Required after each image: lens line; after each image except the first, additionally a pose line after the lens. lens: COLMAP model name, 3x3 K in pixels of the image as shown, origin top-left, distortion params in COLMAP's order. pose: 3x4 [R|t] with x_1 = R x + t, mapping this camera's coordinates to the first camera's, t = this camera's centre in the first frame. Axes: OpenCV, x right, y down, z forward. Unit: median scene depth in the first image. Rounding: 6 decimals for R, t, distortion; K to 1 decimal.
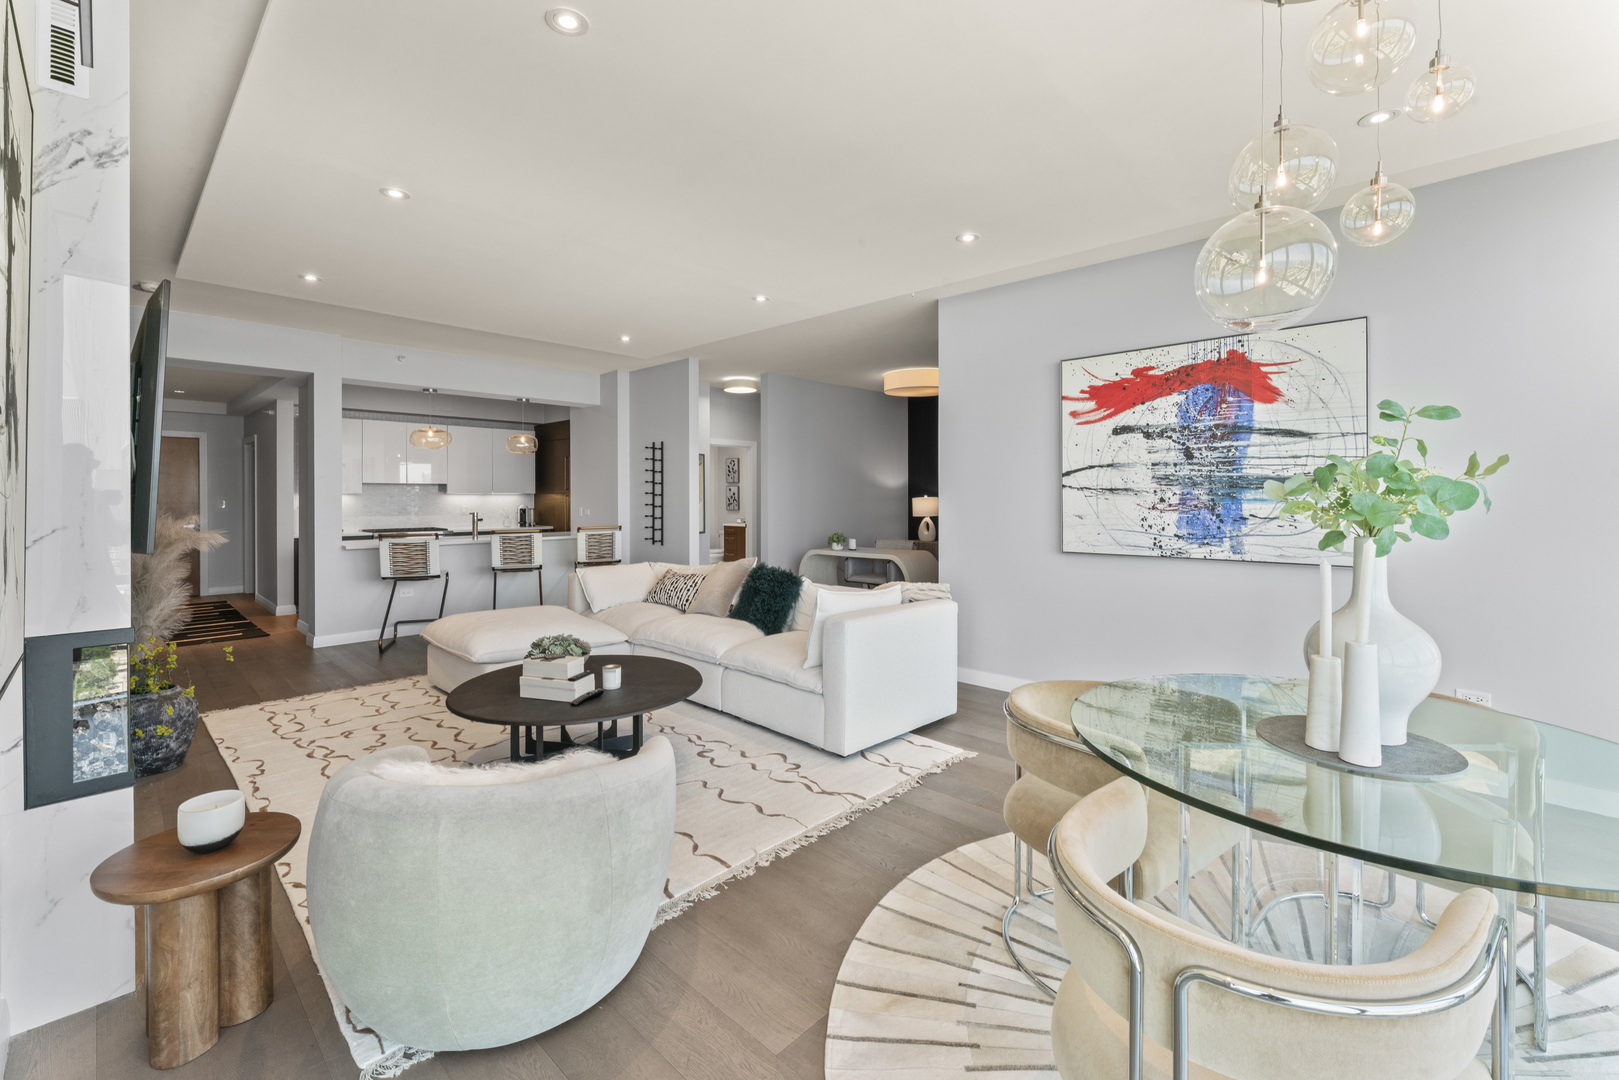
lens RADIAL K [[655.7, 0, 794.6], [0, 655.7, 508.3], [0, 0, 1]] dist [-0.001121, 0.000311]
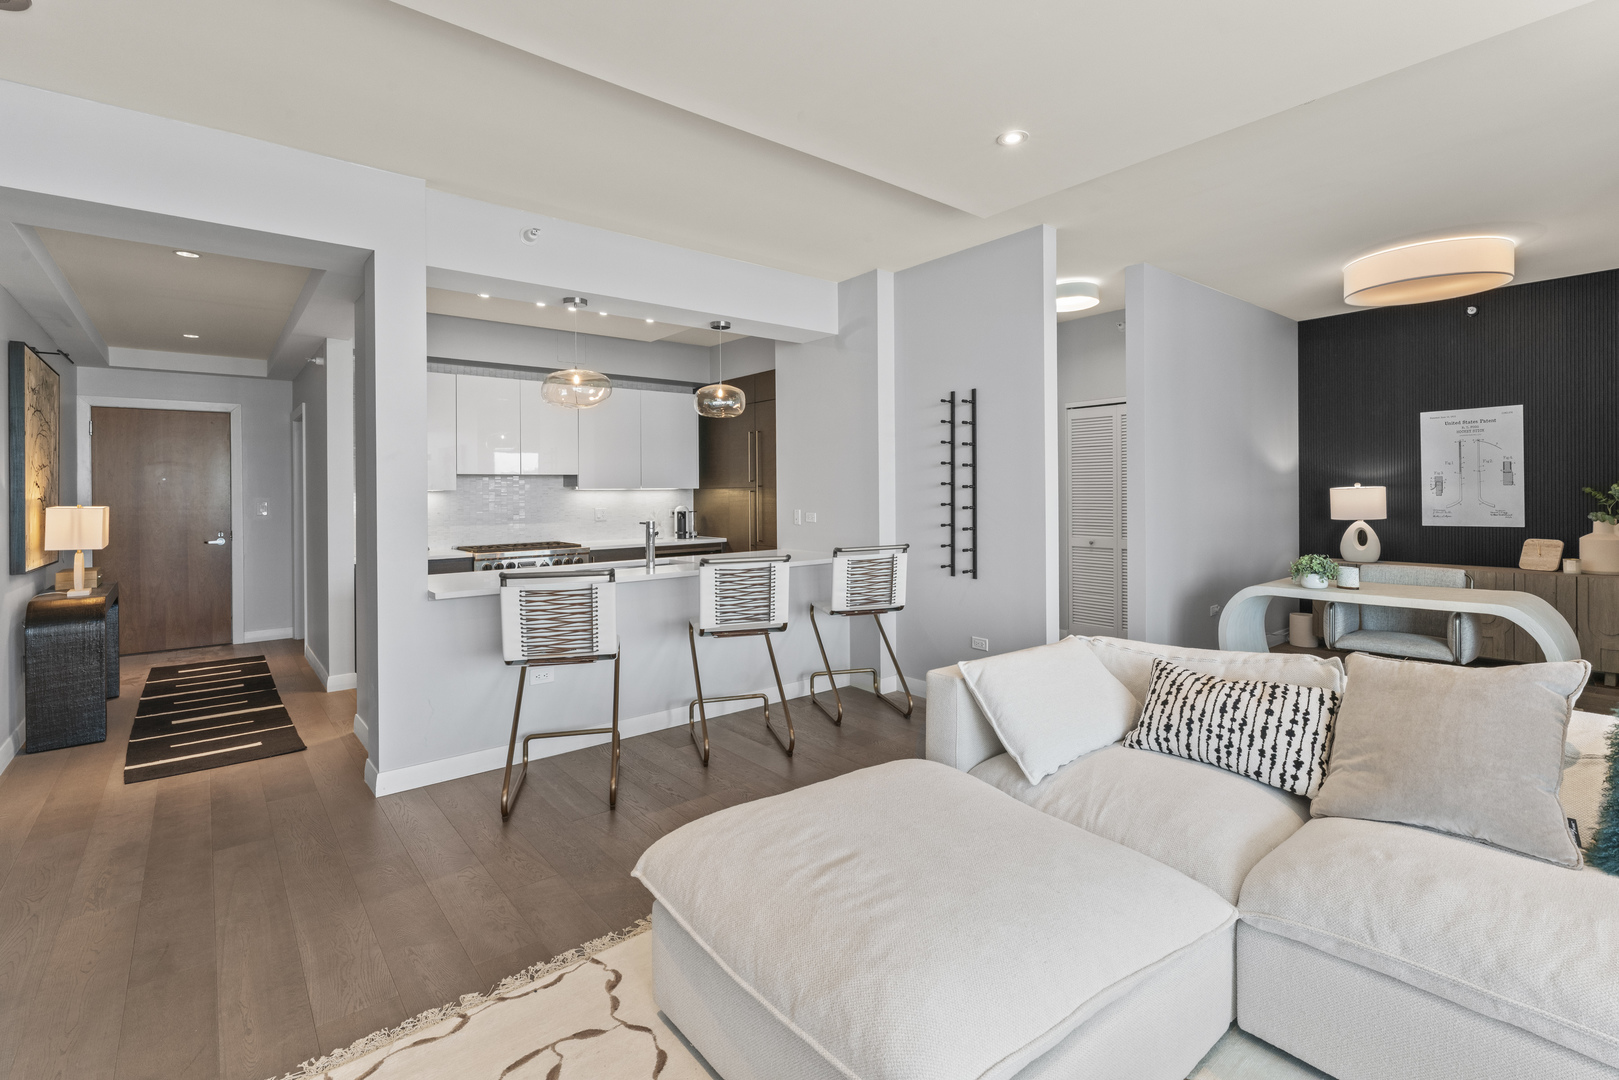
lens RADIAL K [[739.8, 0, 817.8], [0, 739.8, 499.5], [0, 0, 1]] dist [-0.001804, 0.000557]
pose [[0.993306, -0.009467, -0.115122, -0.251647], [0.008455, 0.999921, -0.009278, -0.004631], [0.115200, 0.008243, 0.993308, 0.361277]]
